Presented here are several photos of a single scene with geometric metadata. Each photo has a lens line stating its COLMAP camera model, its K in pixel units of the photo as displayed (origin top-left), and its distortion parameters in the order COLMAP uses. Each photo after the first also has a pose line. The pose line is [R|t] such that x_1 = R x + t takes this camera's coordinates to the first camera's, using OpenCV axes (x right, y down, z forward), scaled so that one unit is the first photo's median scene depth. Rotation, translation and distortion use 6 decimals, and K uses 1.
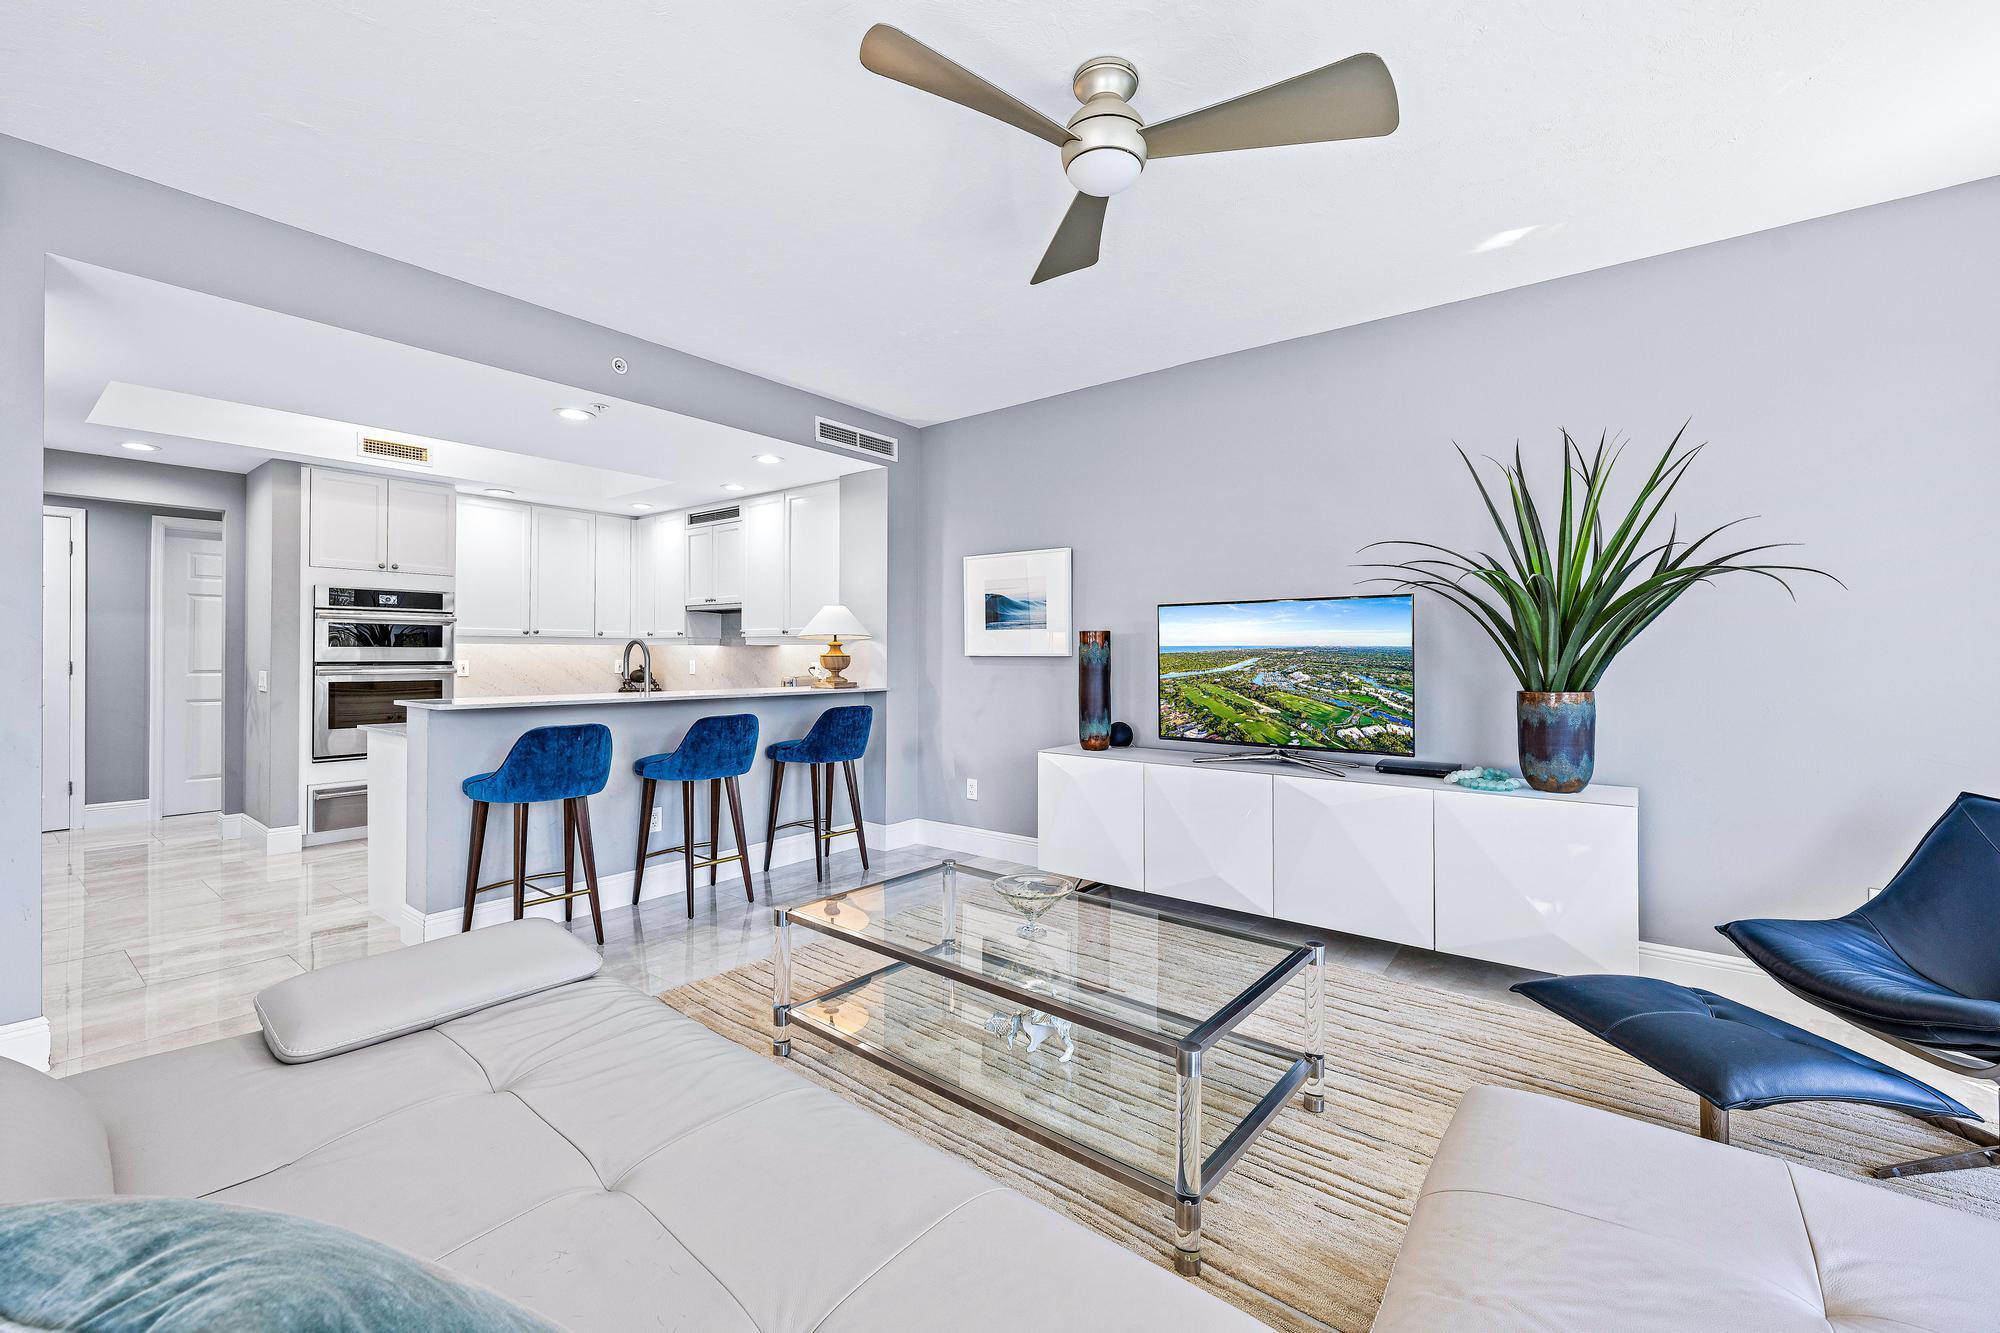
lens RADIAL K [[812.8, 0, 999.8], [0, 812.8, 648.3], [0, 0, 1]] dist [0.005537, 0.000148]
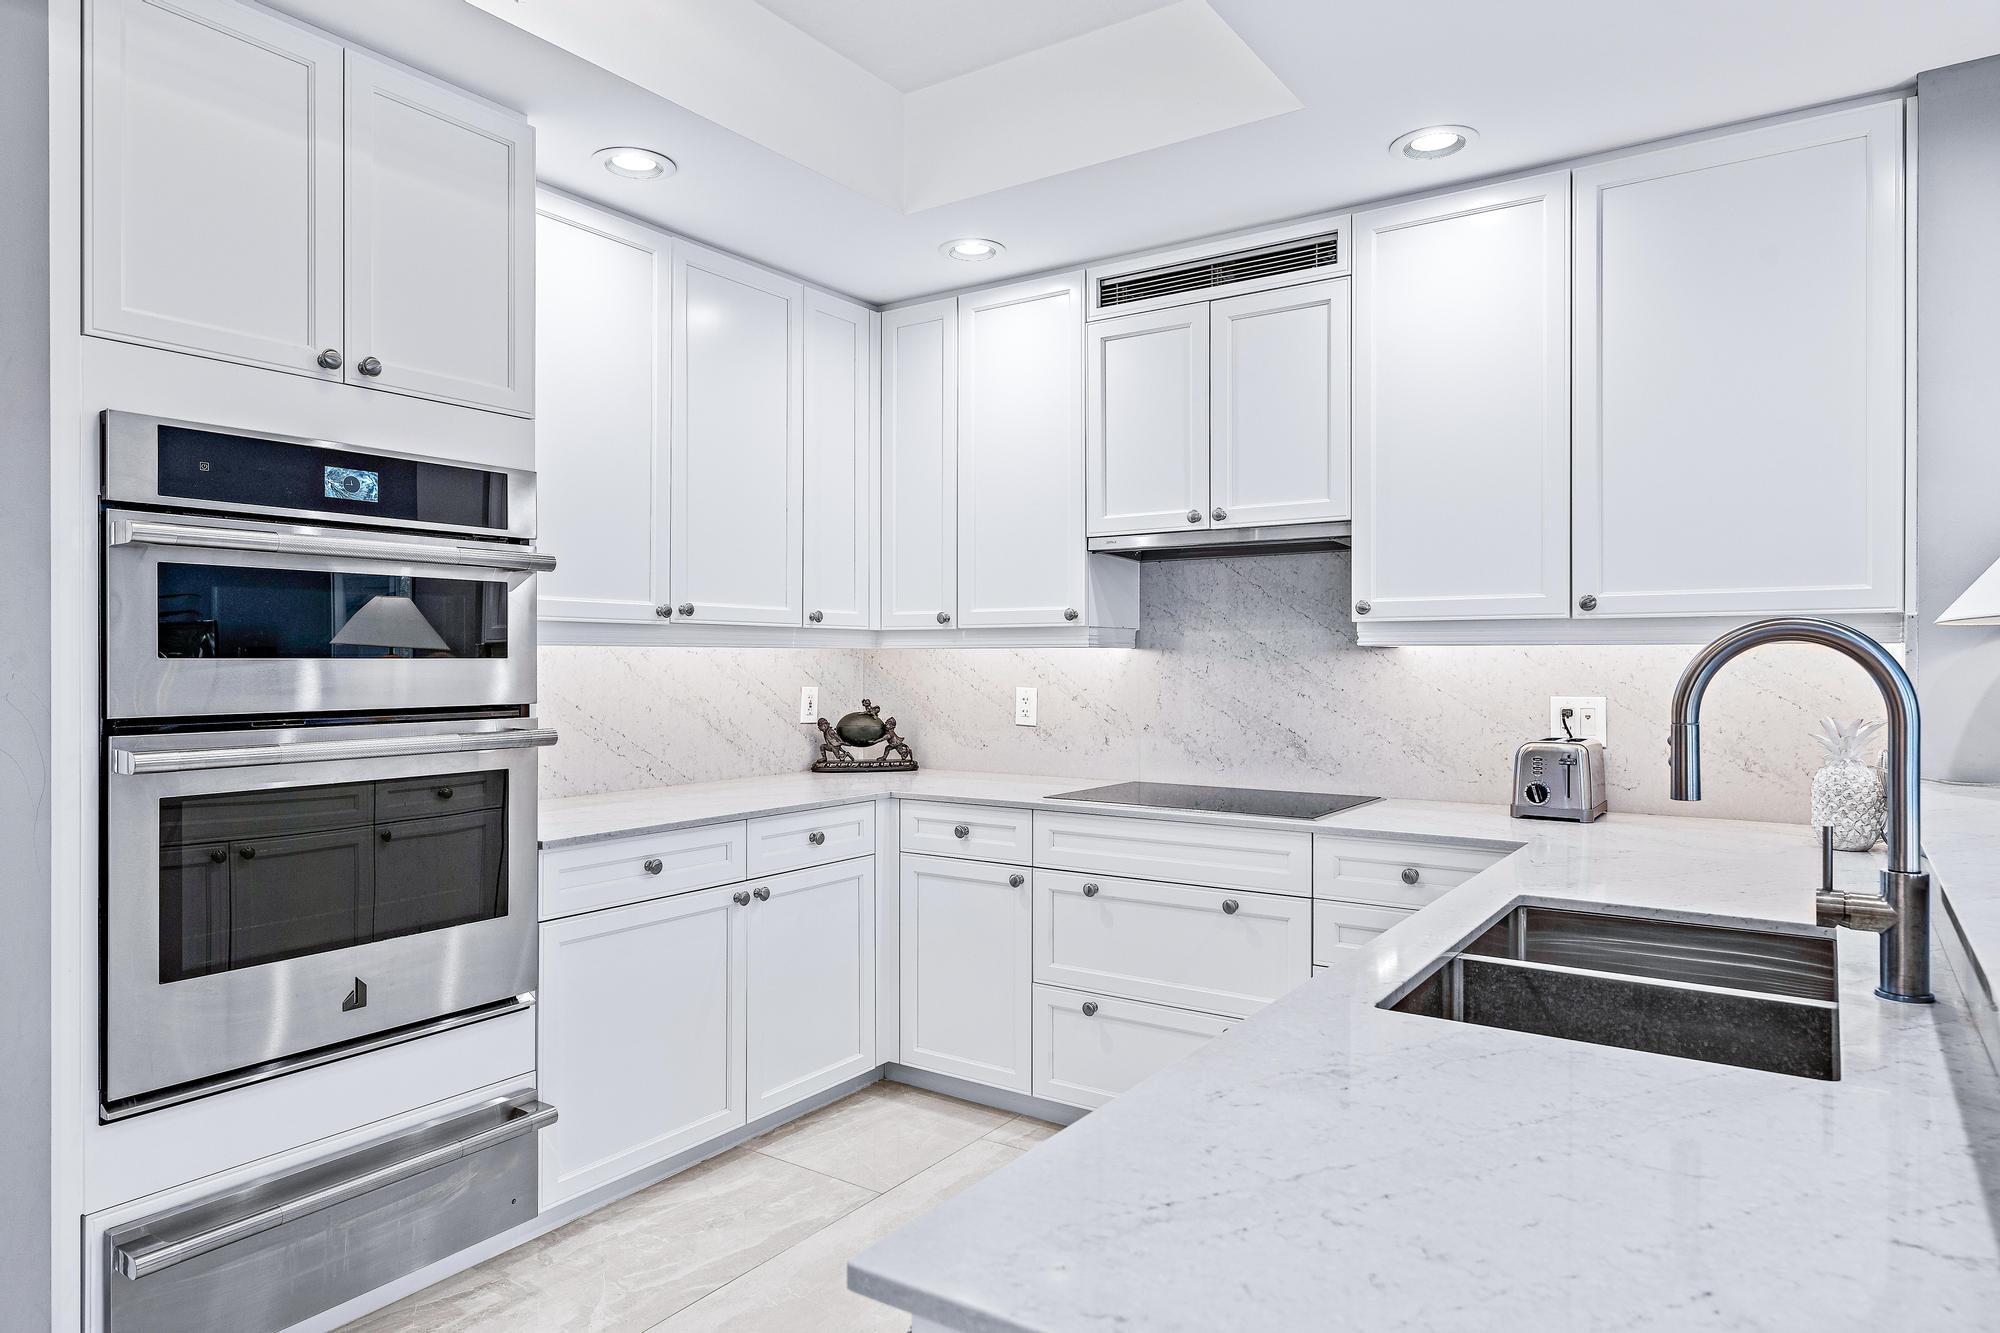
lens RADIAL K [[1215.5, 0, 1003.7], [0, 1215.5, 655.0], [0, 0, 1]] dist [0.017792, 0.003257]
pose [[0.998074, -0.002905, 0.061969, -0.670988], [0.002719, 0.999992, 0.003087, -0.003568], [-0.061978, -0.002913, 0.998073, 0.693395]]
